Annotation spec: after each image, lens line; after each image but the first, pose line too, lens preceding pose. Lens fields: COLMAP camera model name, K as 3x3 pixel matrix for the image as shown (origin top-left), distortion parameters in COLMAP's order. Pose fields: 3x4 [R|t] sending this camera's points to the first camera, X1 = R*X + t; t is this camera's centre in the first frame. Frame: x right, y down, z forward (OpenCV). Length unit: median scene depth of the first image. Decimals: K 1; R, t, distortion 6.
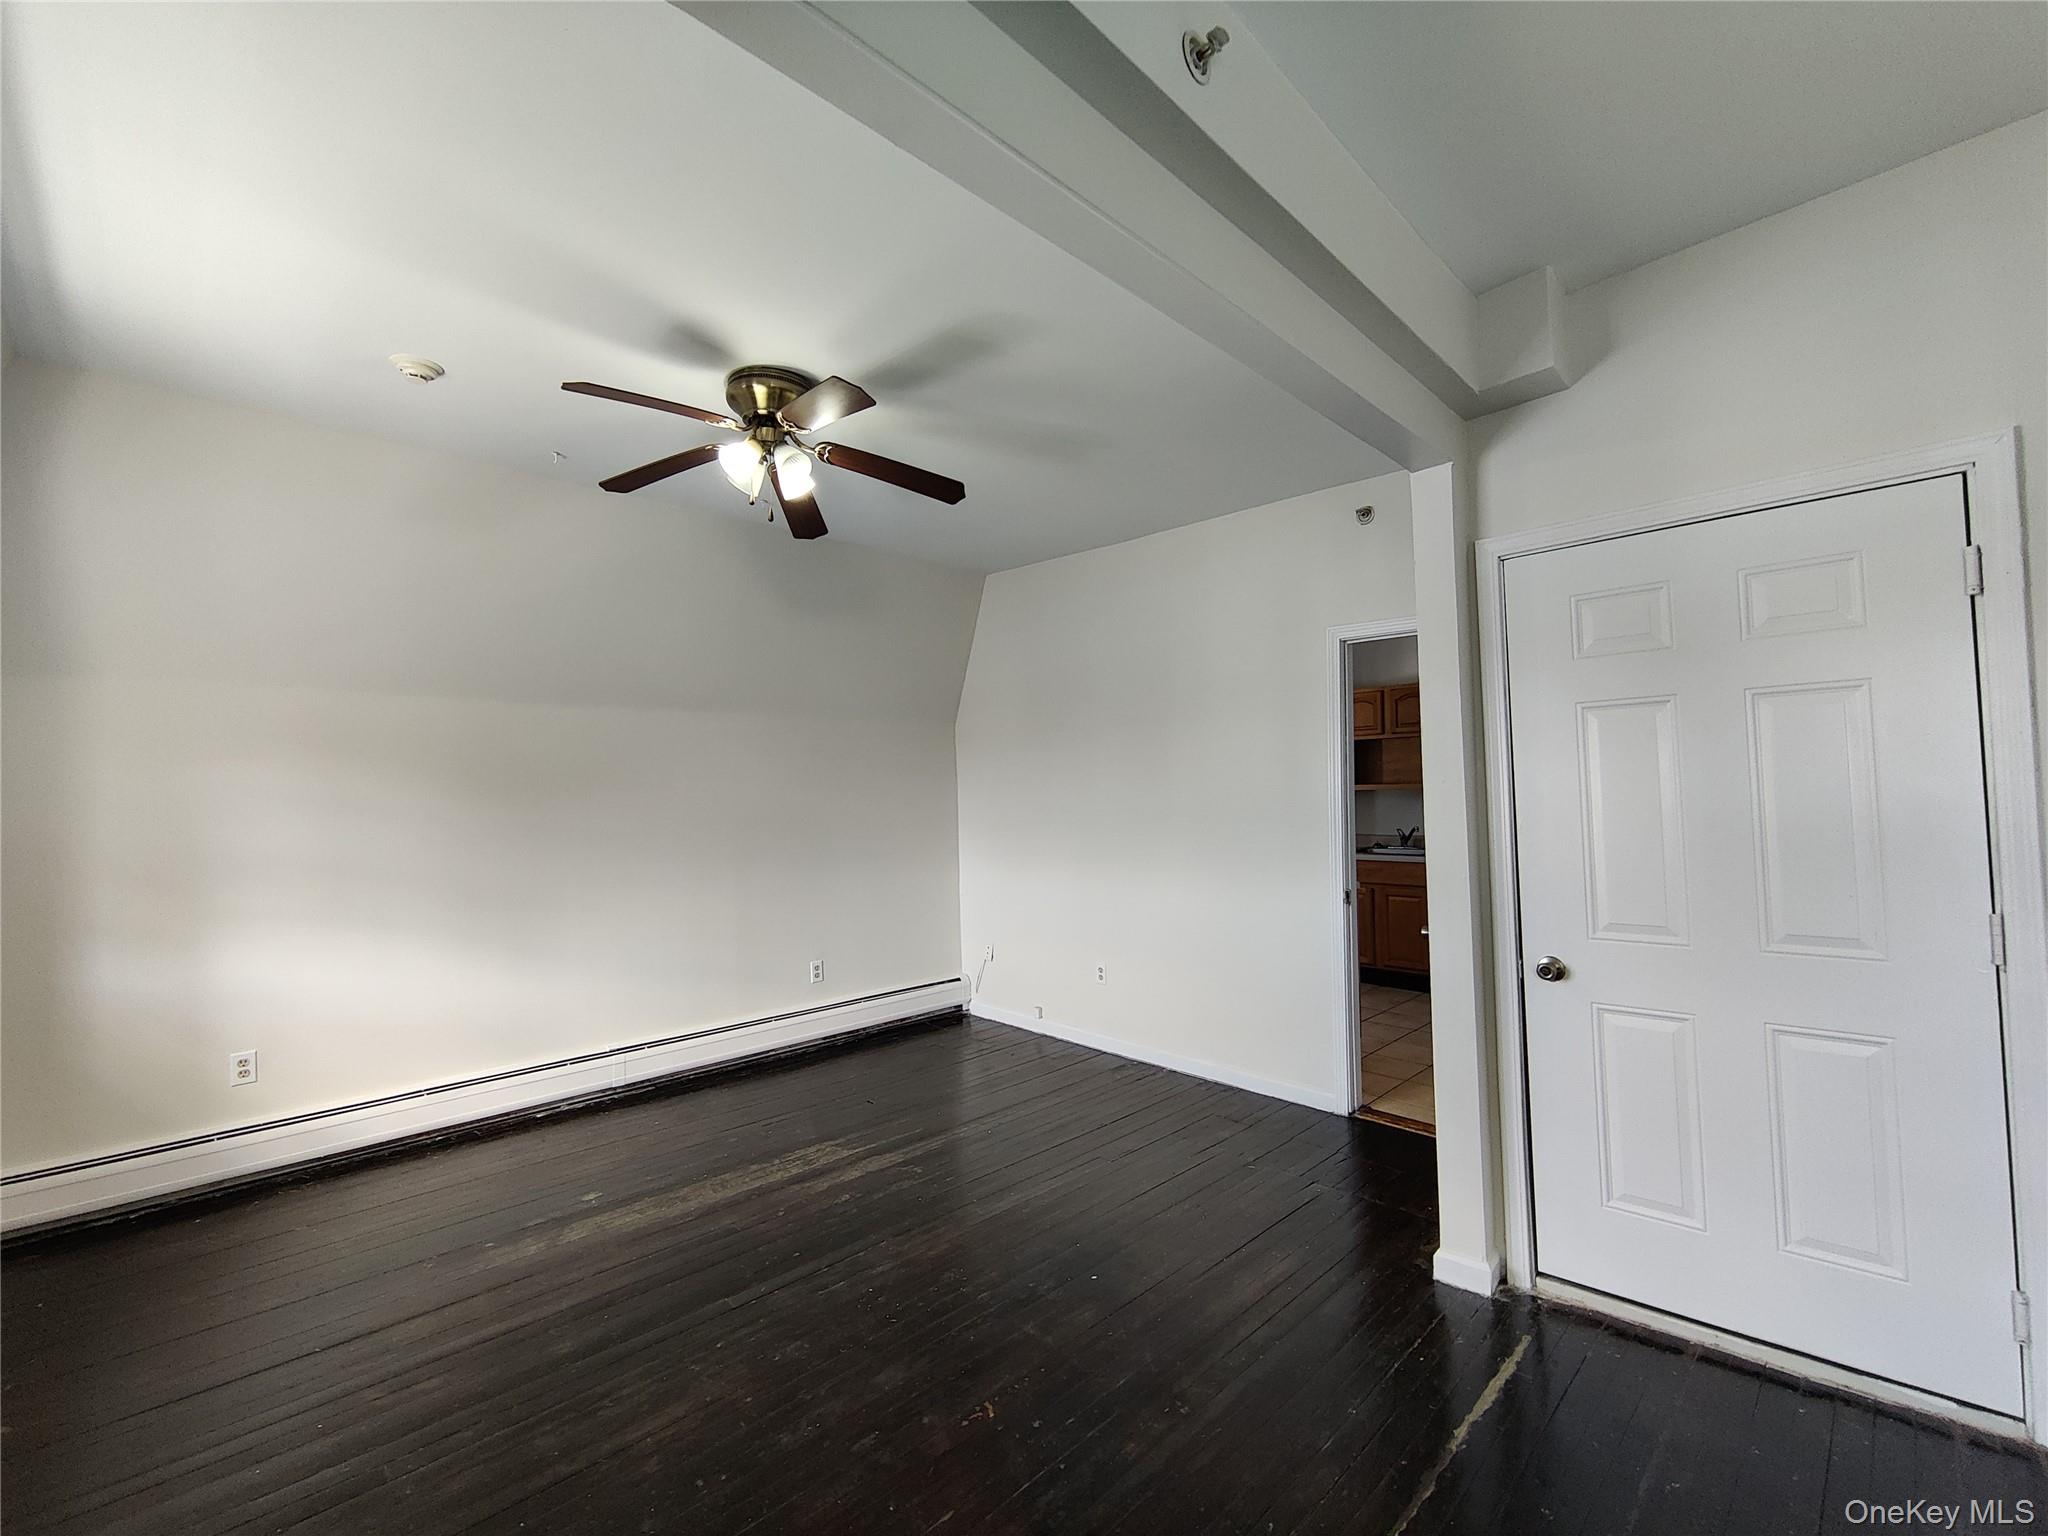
lens RADIAL K [[871.8, 0, 1035.8], [0, 871.8, 766.0], [0, 0, 1]] dist [-0.002681, 0.000448]
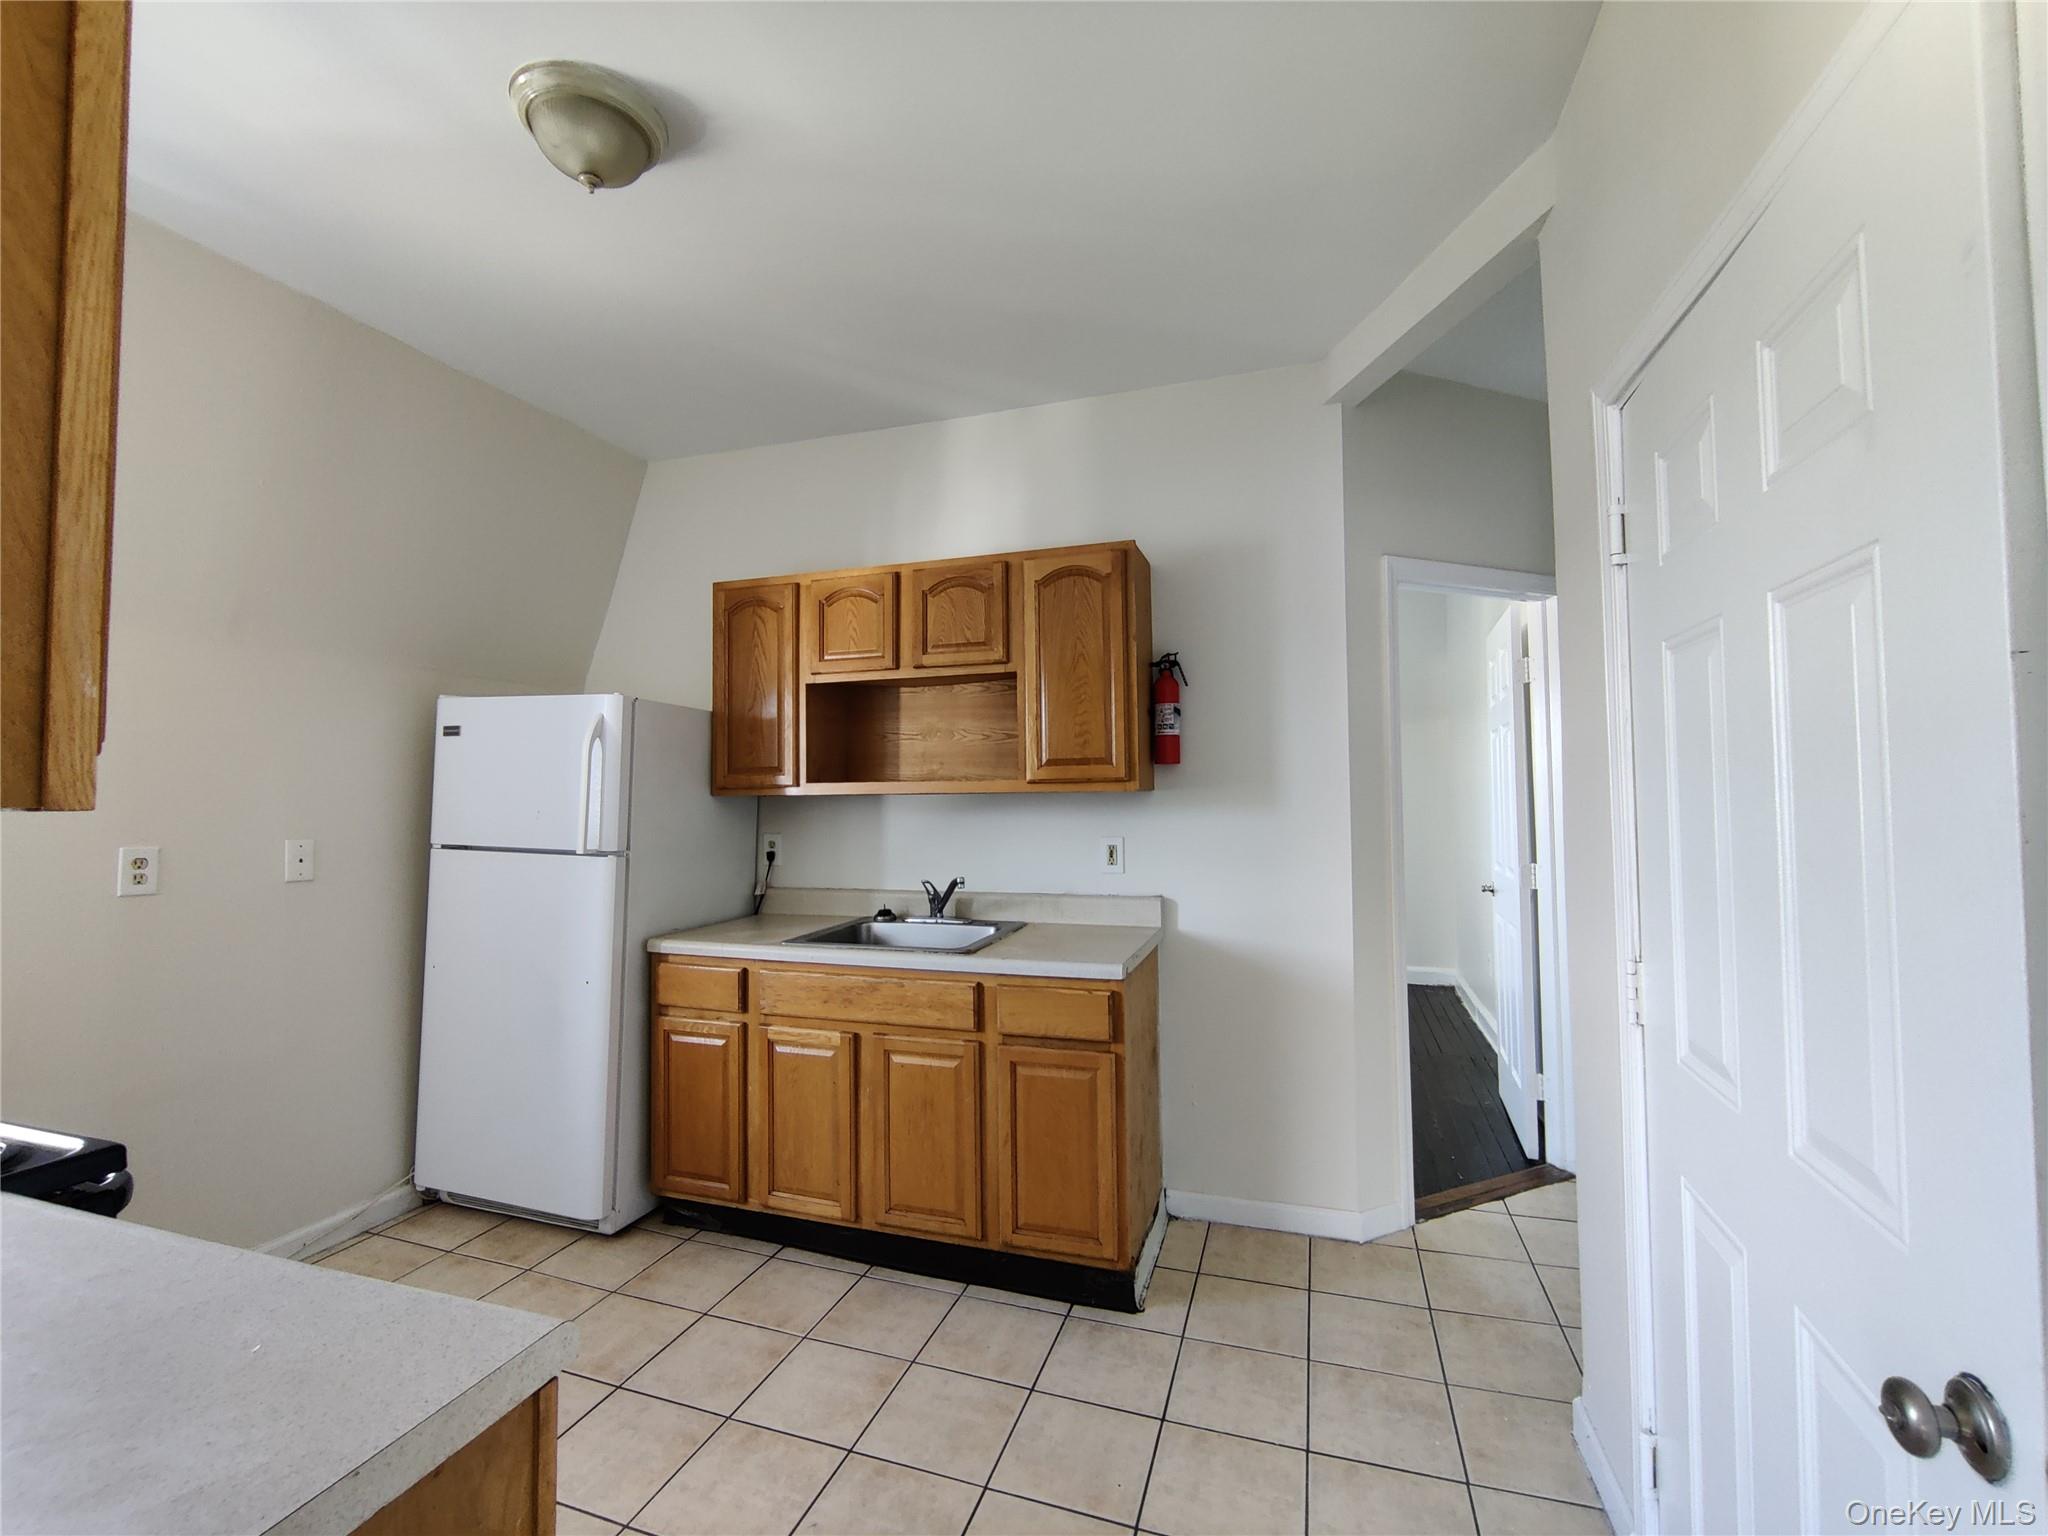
lens RADIAL K [[871.8, 0, 1020.4], [0, 871.8, 763.6], [0, 0, 1]] dist [-0.002681, 0.000448]
pose [[0.894558, 0.026609, 0.446159, 0.256881], [-0.021261, 0.999630, -0.016989, 0.018259], [-0.446446, 0.005712, 0.894792, 0.571325]]
